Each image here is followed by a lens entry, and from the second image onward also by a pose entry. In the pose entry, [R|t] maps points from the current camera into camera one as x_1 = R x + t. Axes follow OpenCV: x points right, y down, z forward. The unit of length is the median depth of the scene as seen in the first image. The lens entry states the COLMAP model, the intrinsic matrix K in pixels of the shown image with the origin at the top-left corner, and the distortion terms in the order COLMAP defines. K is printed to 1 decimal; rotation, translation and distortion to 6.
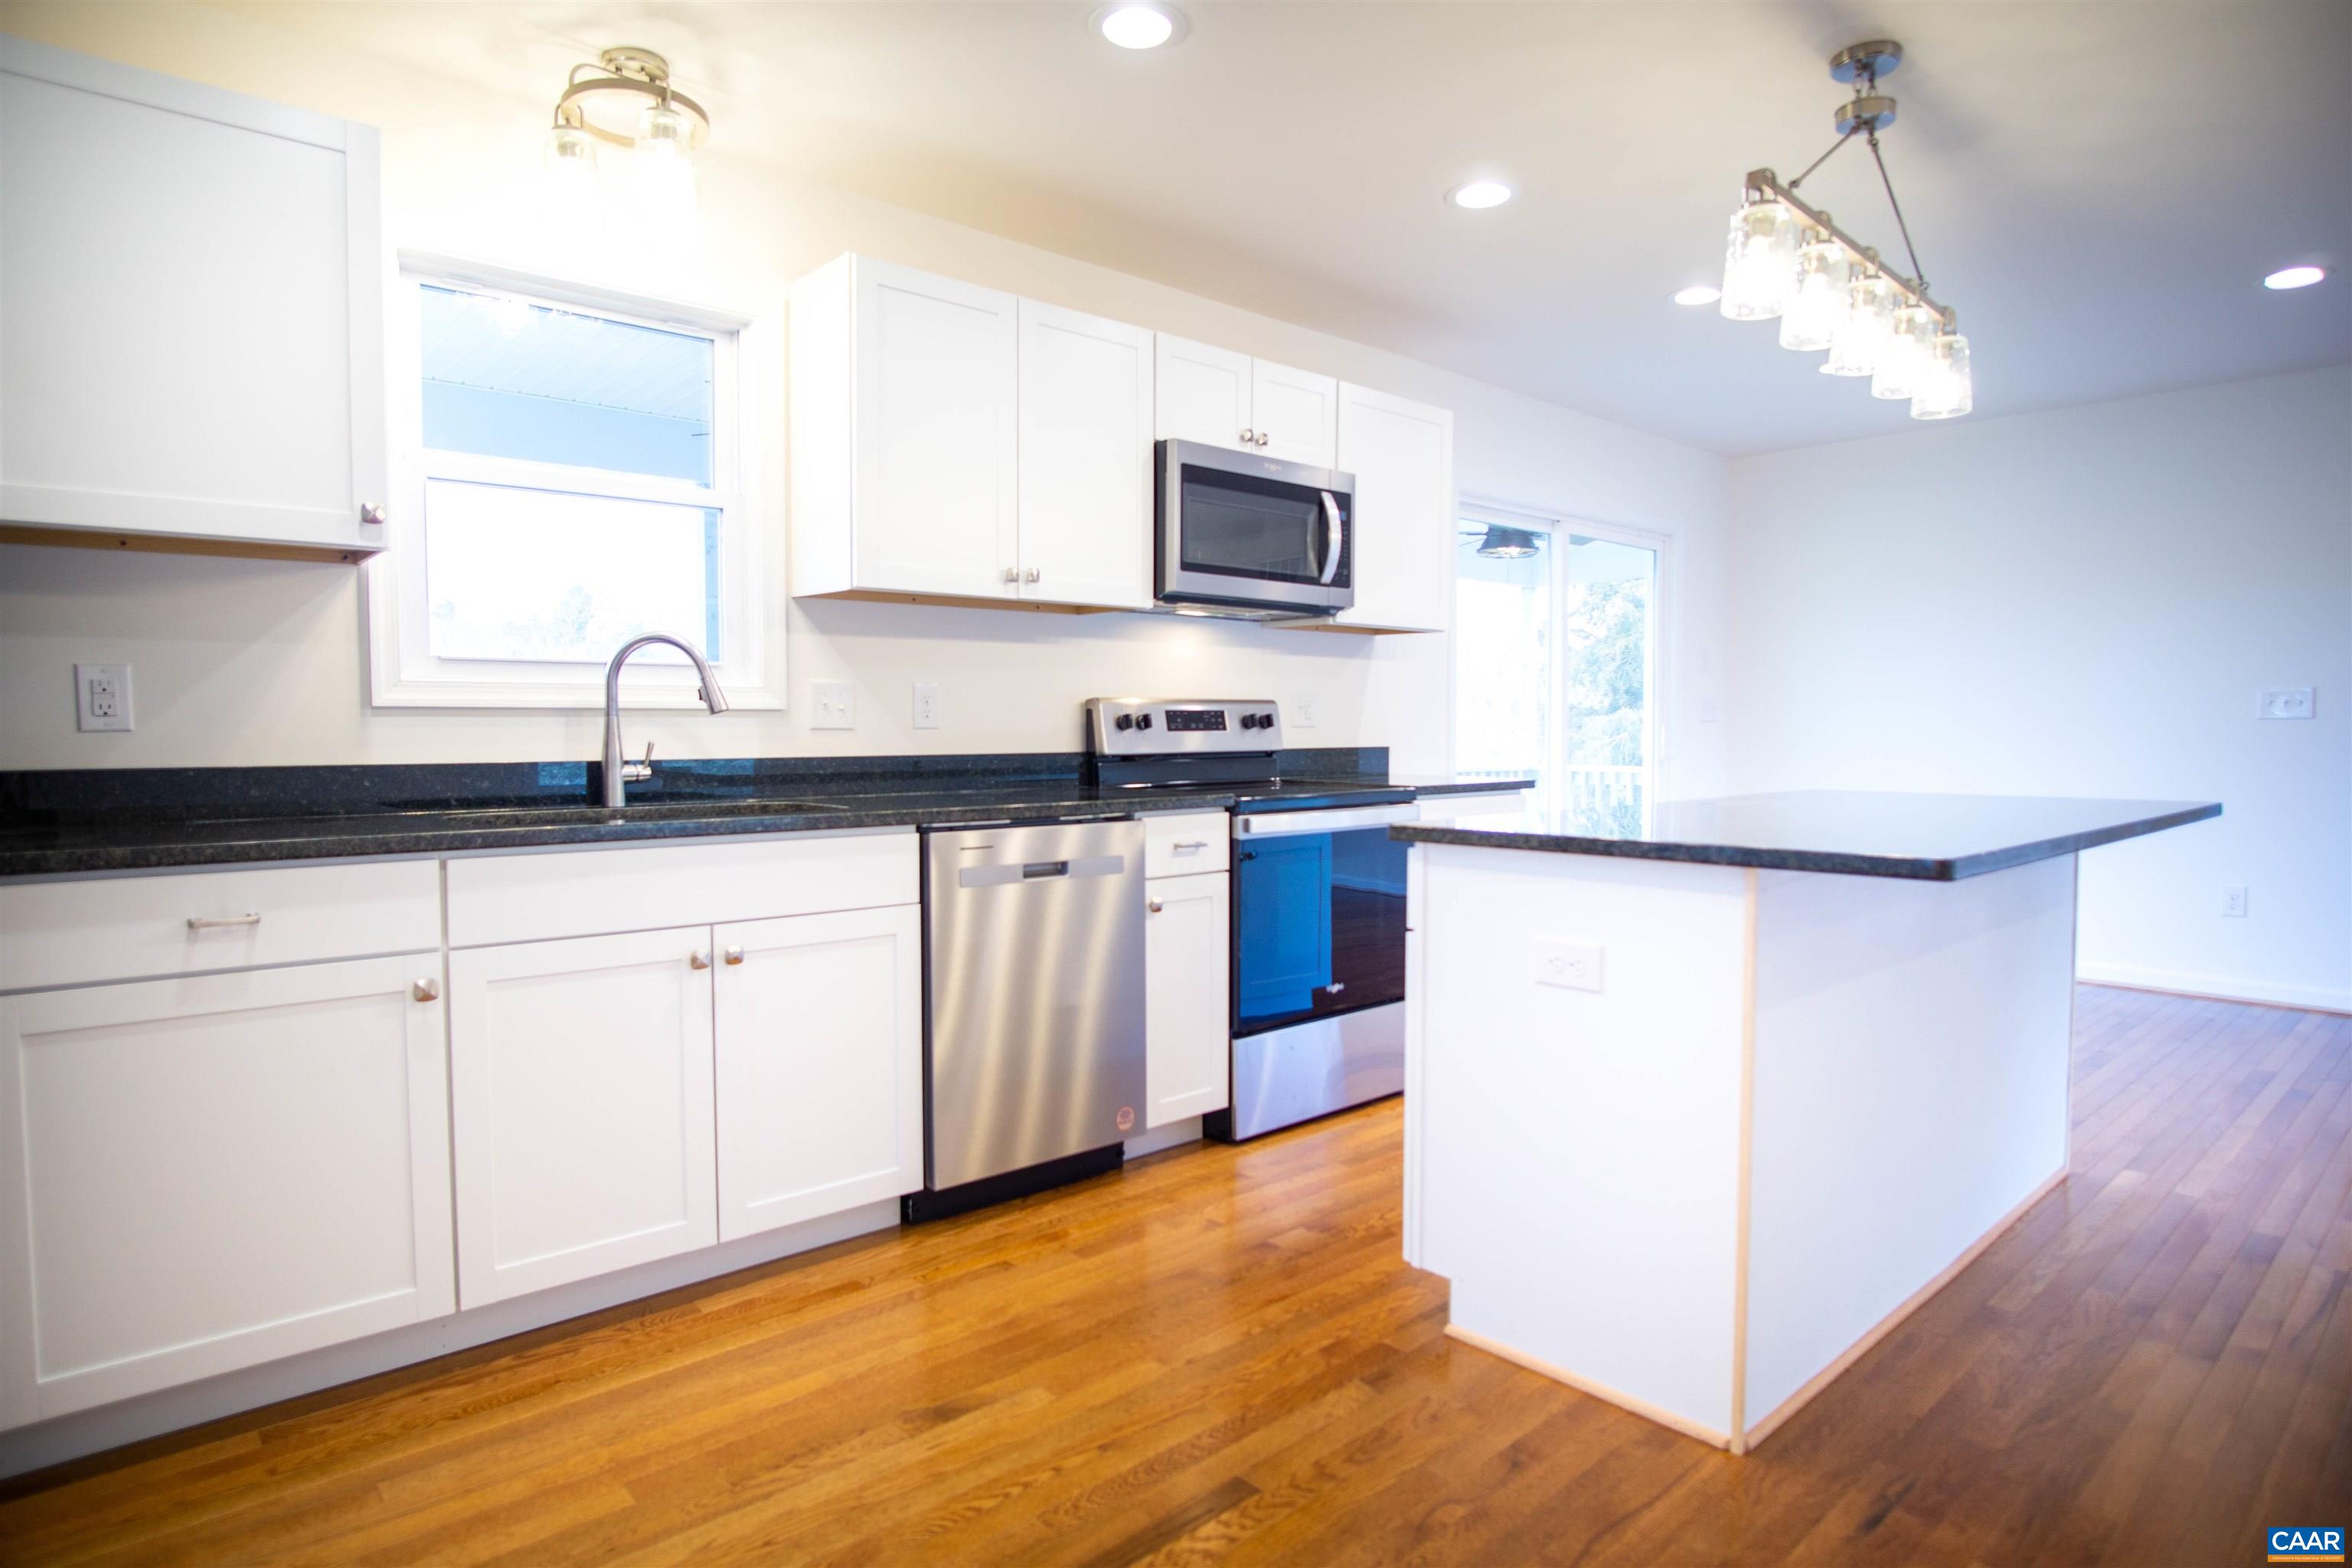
lens RADIAL K [[1291.3, 0, 1147.8], [0, 1291.3, 783.4], [0, 0, 1]] dist [-0.029978, 0.002140]
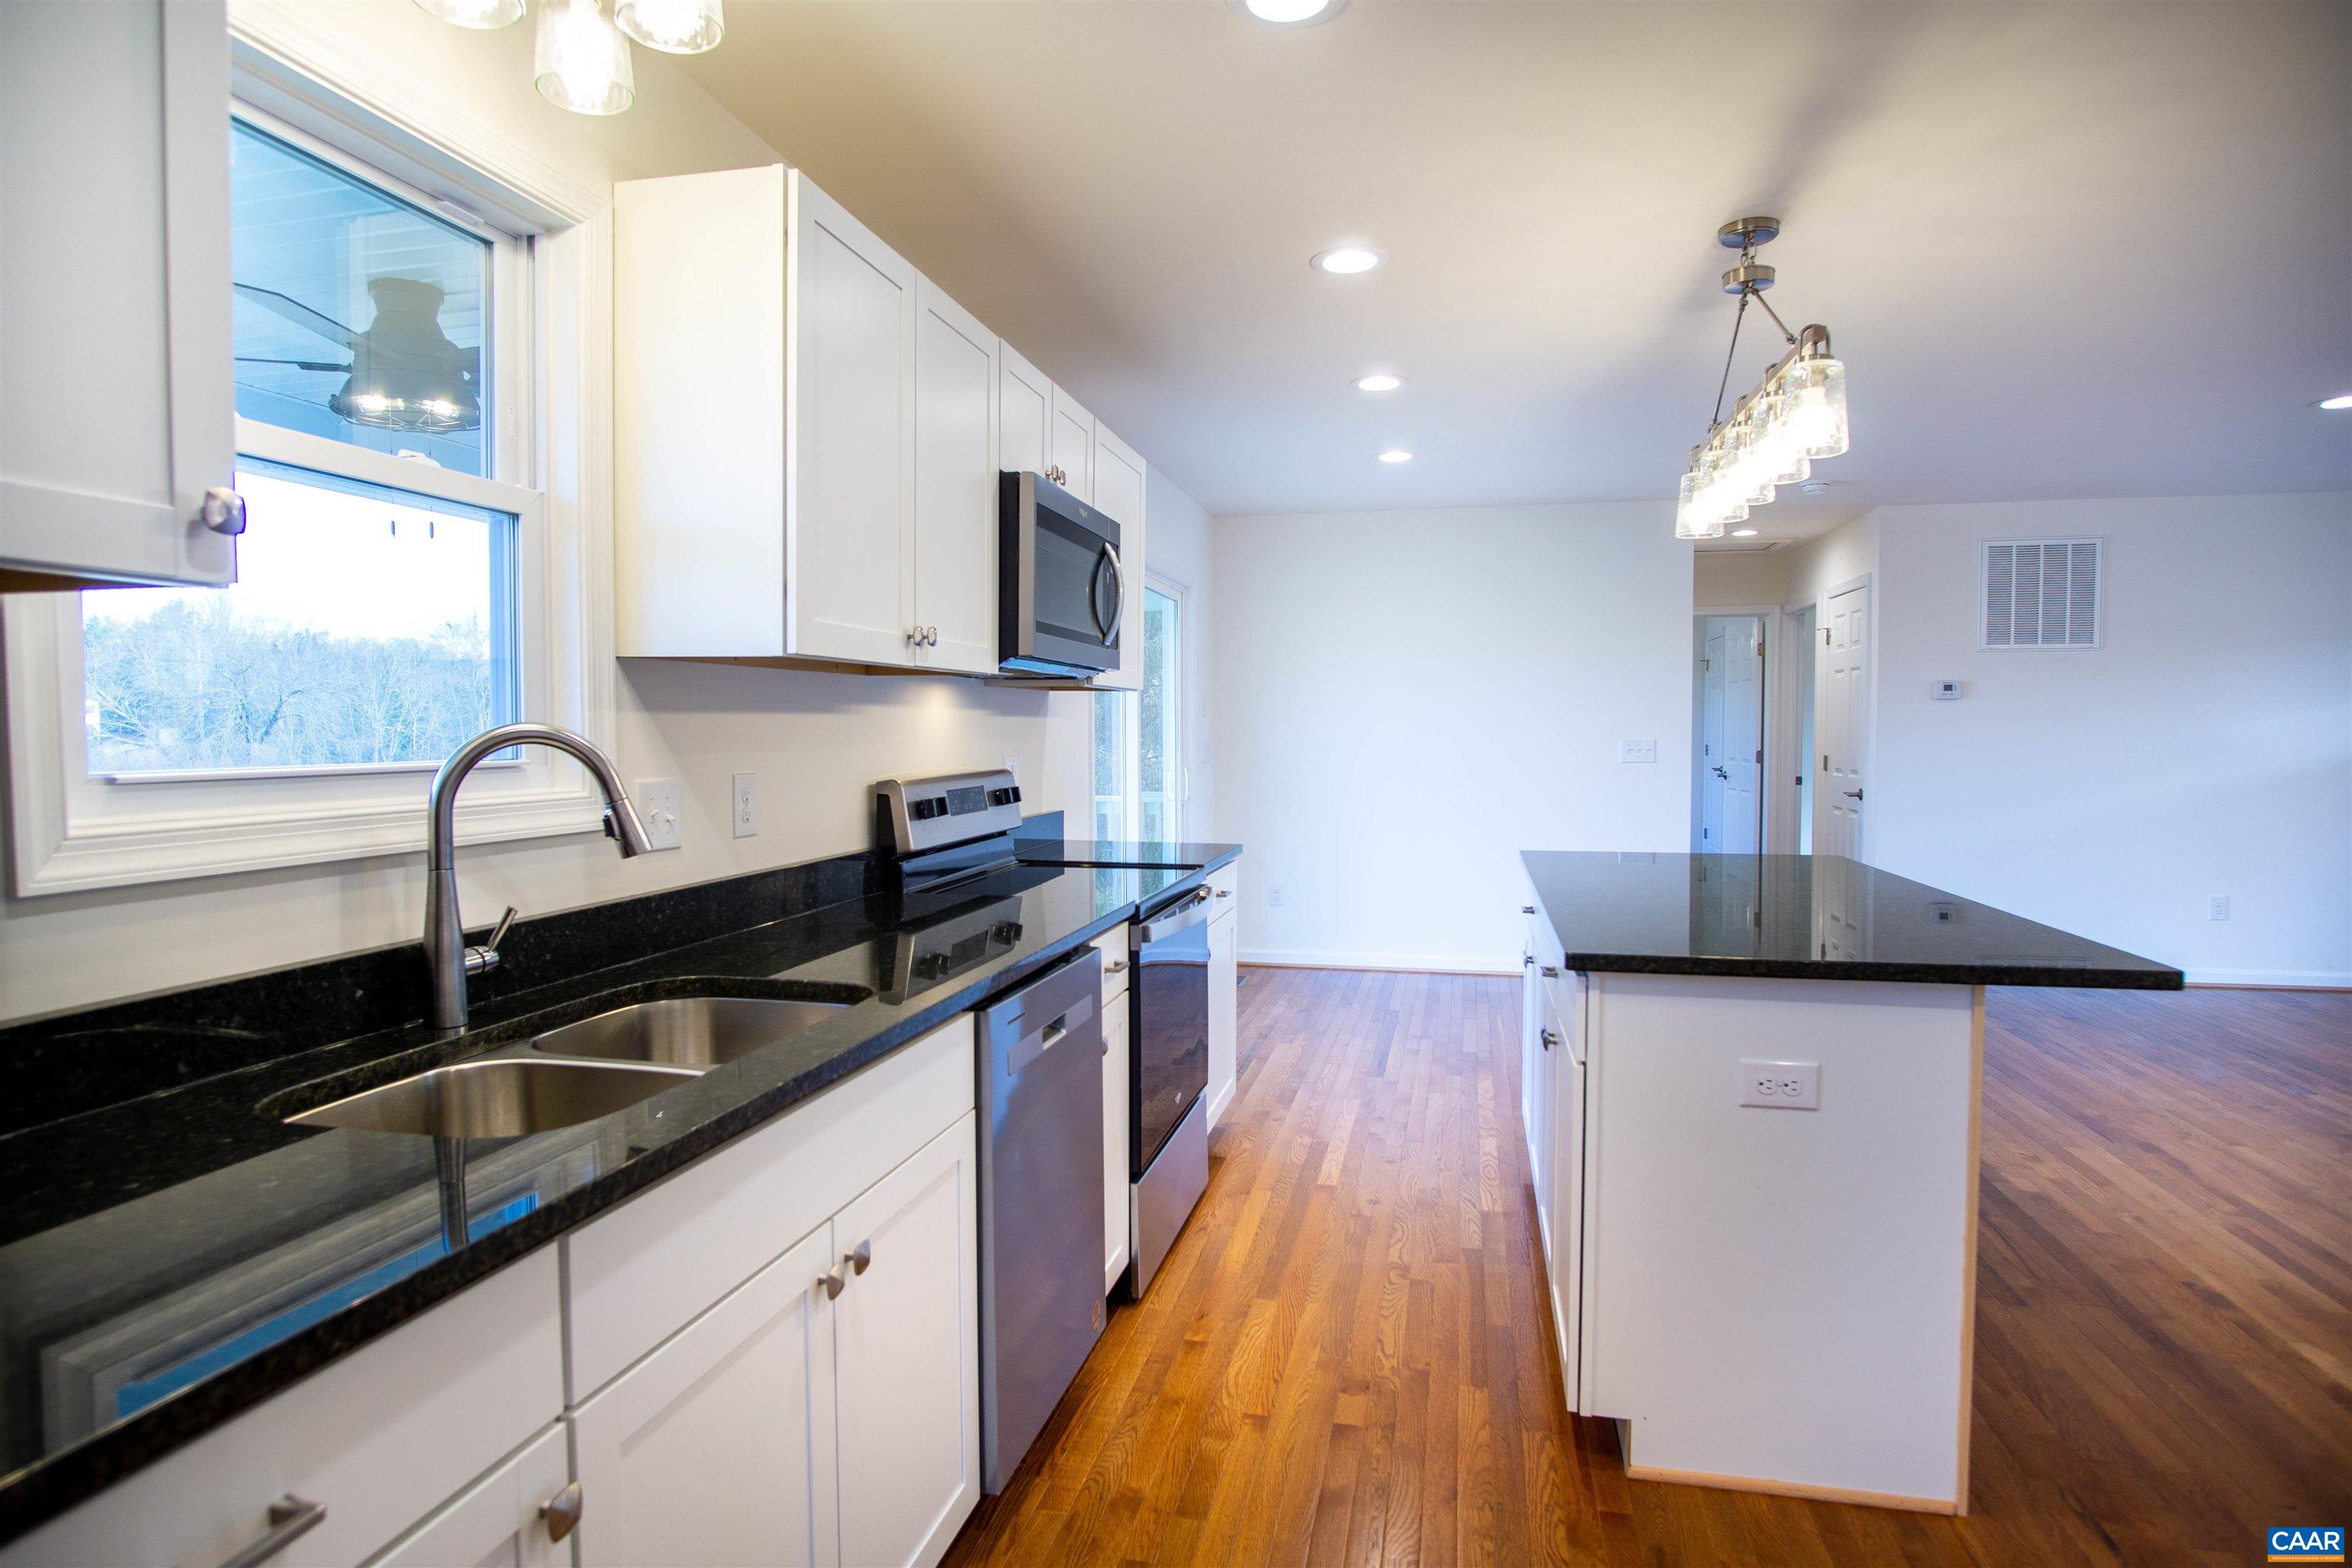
lens RADIAL K [[1291.3, 0, 1147.8], [0, 1291.3, 783.4], [0, 0, 1]] dist [-0.029978, 0.002140]
pose [[0.817566, -0.024353, 0.575320, -0.470159], [0.025575, 0.999655, 0.005971, -0.083057], [-0.575267, 0.009832, 0.817906, 0.331883]]
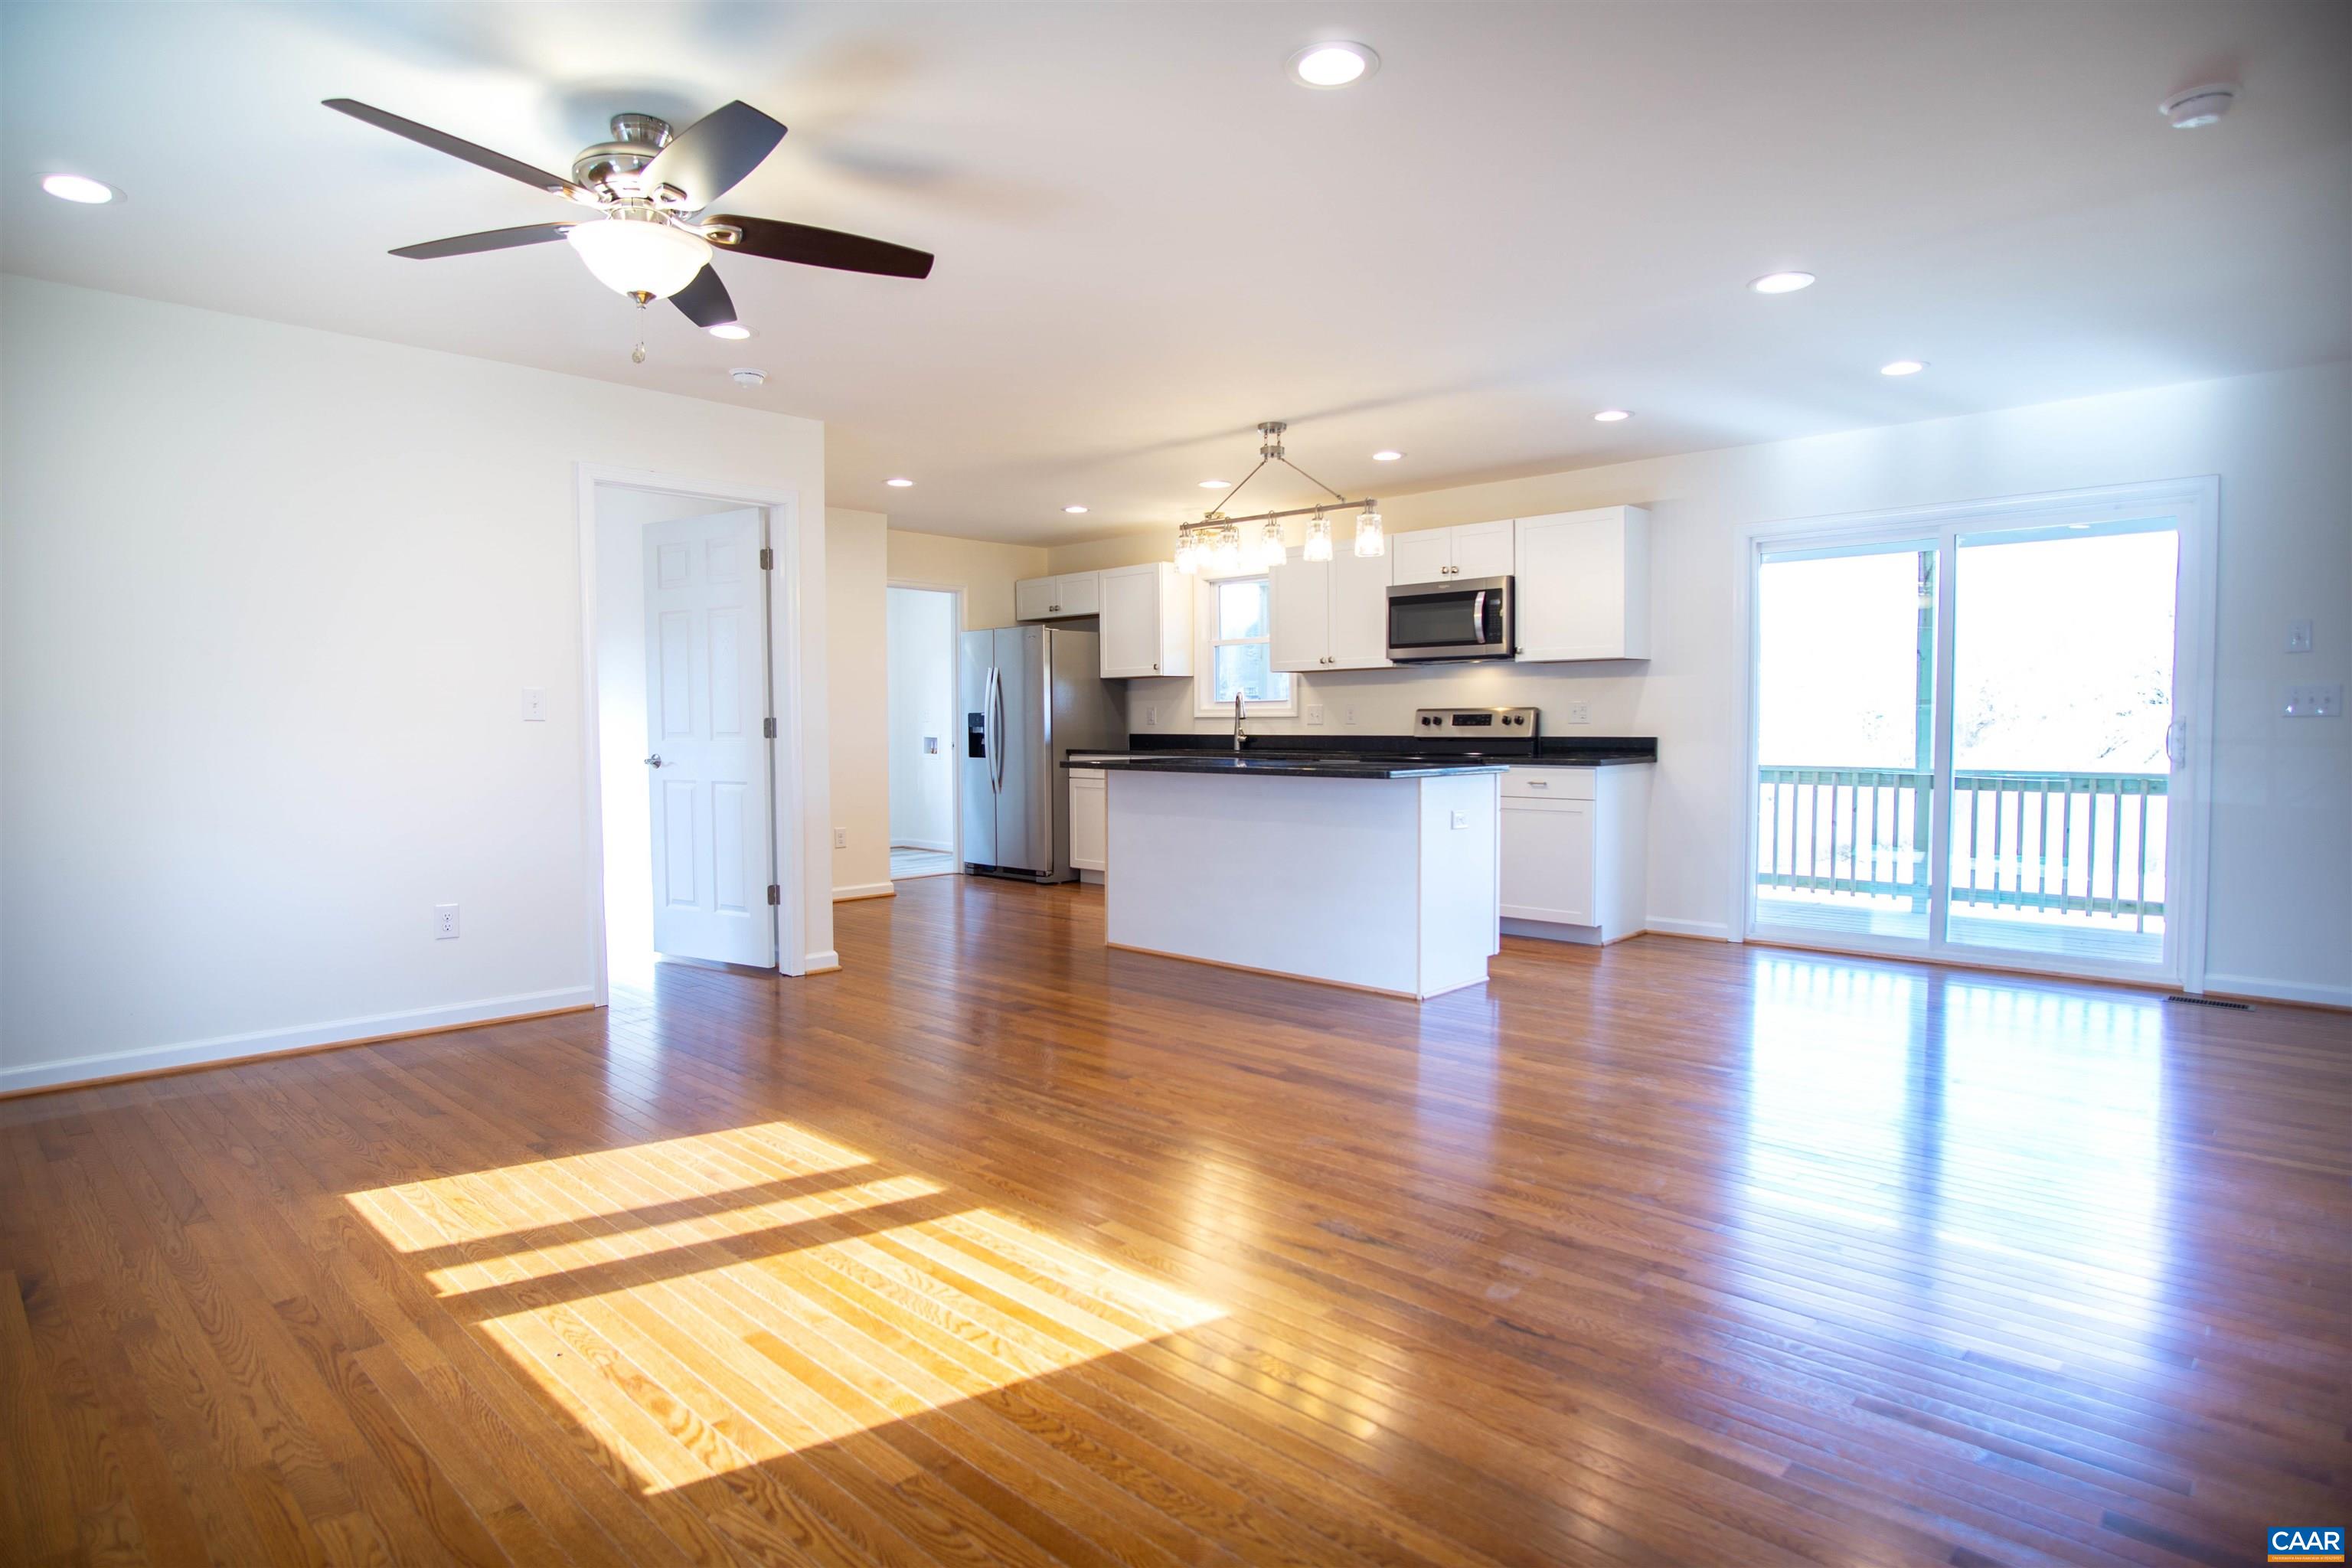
lens RADIAL K [[1291.3, 0, 1147.8], [0, 1291.3, 783.4], [0, 0, 1]] dist [-0.029978, 0.002140]
pose [[0.076214, 0.049639, -0.995855, 2.480530], [-0.038929, 0.998147, 0.046774, -0.035853], [0.996331, 0.035203, 0.078005, 0.540849]]
